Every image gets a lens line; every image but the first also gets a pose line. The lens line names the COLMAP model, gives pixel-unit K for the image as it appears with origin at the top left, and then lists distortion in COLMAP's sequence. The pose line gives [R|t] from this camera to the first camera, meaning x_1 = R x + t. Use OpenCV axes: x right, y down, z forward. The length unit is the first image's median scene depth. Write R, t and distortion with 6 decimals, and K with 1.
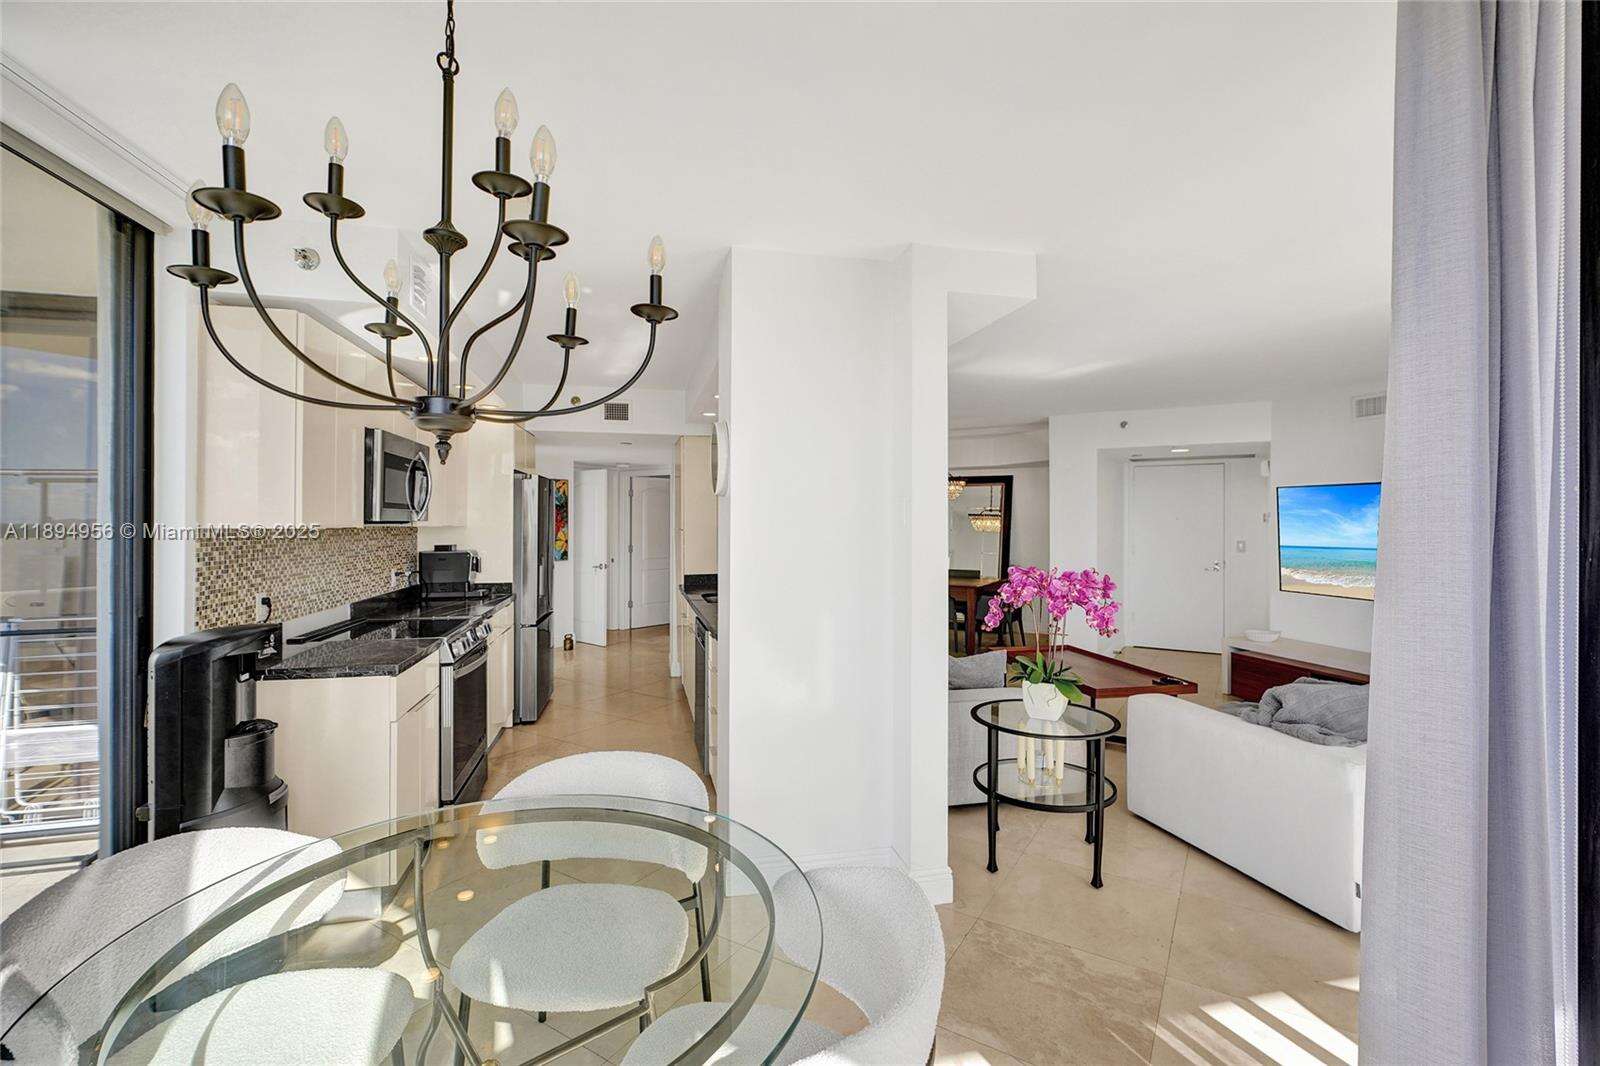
lens RADIAL K [[717.0, 0, 796.3], [0, 717.0, 513.9], [0, 0, 1]] dist [-0.001376, -0.000239]
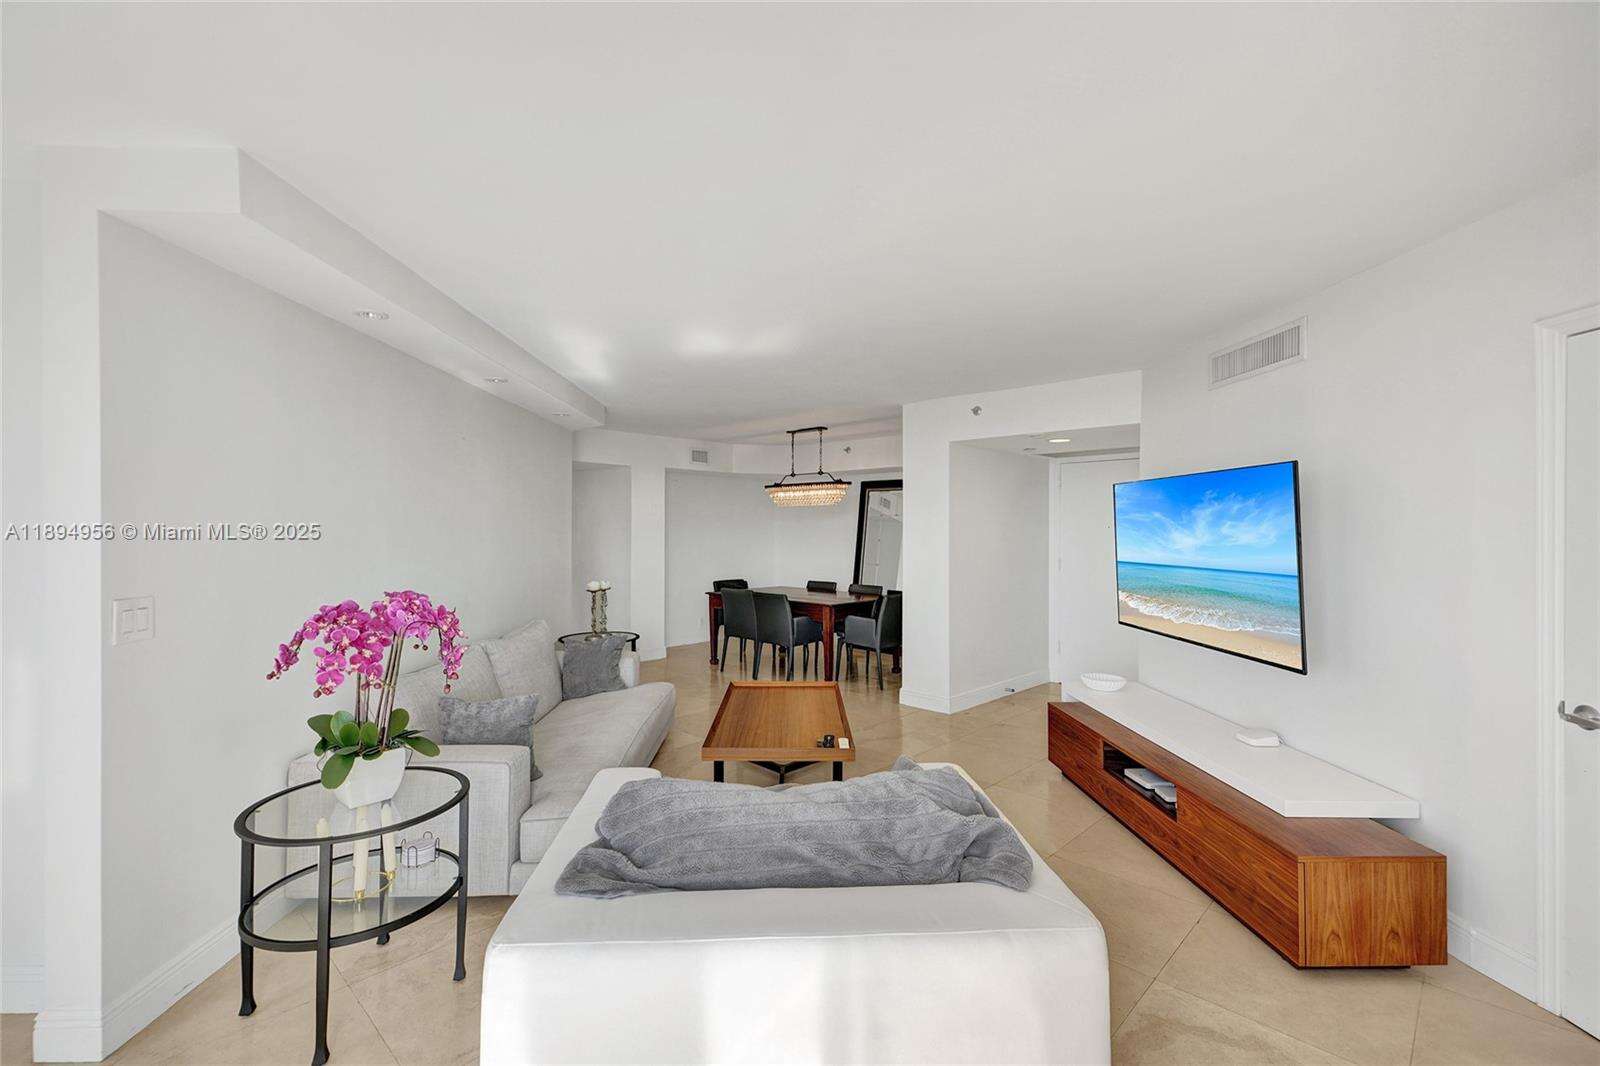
lens RADIAL K [[712.5, 0, 789.3], [0, 712.5, 522.5], [0, 0, 1]] dist [0.089375, 0.000074]
pose [[0.978235, -0.004148, -0.207461, 0.458217], [0.003726, 0.999990, -0.002424, 0.003736], [0.207469, 0.001598, 0.978240, 0.174359]]
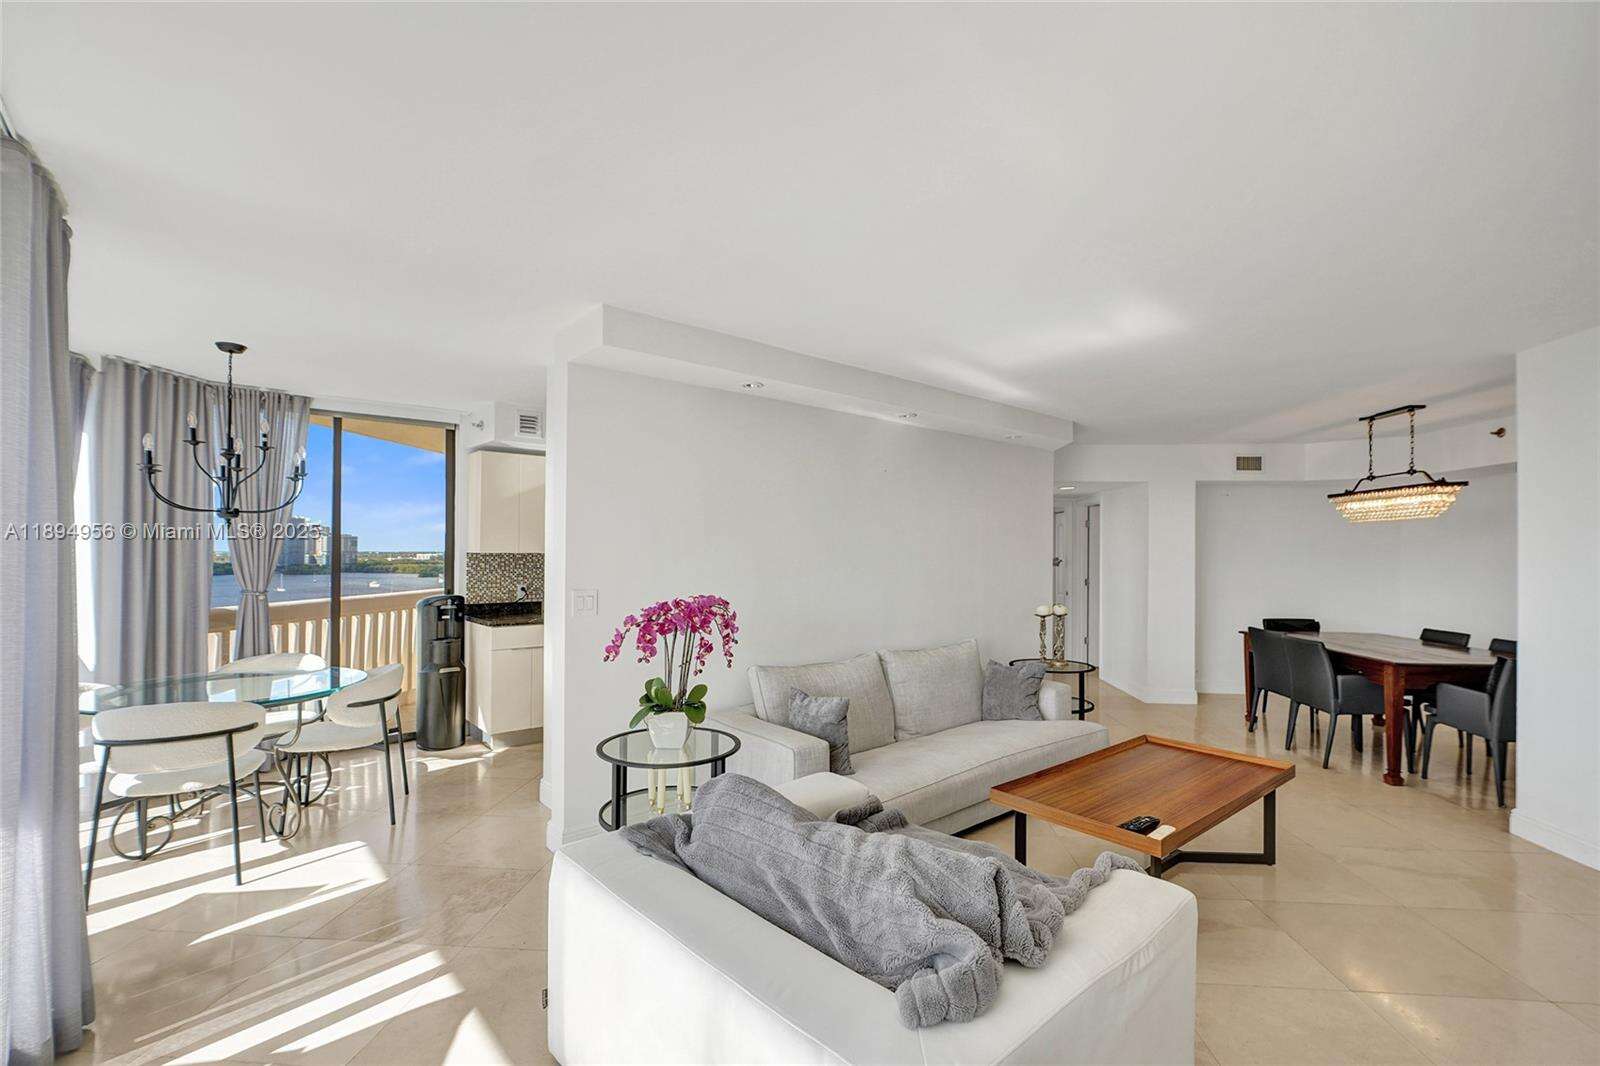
lens RADIAL K [[713.4, 0, 793.7], [0, 713.4, 539.5], [0, 0, 1]] dist [-0.000723, 0.000125]
pose [[0.471950, -0.014429, -0.881507, 0.647346], [0.001747, 0.999879, -0.015432, 0.007554], [0.881624, 0.005743, 0.471918, 0.334953]]
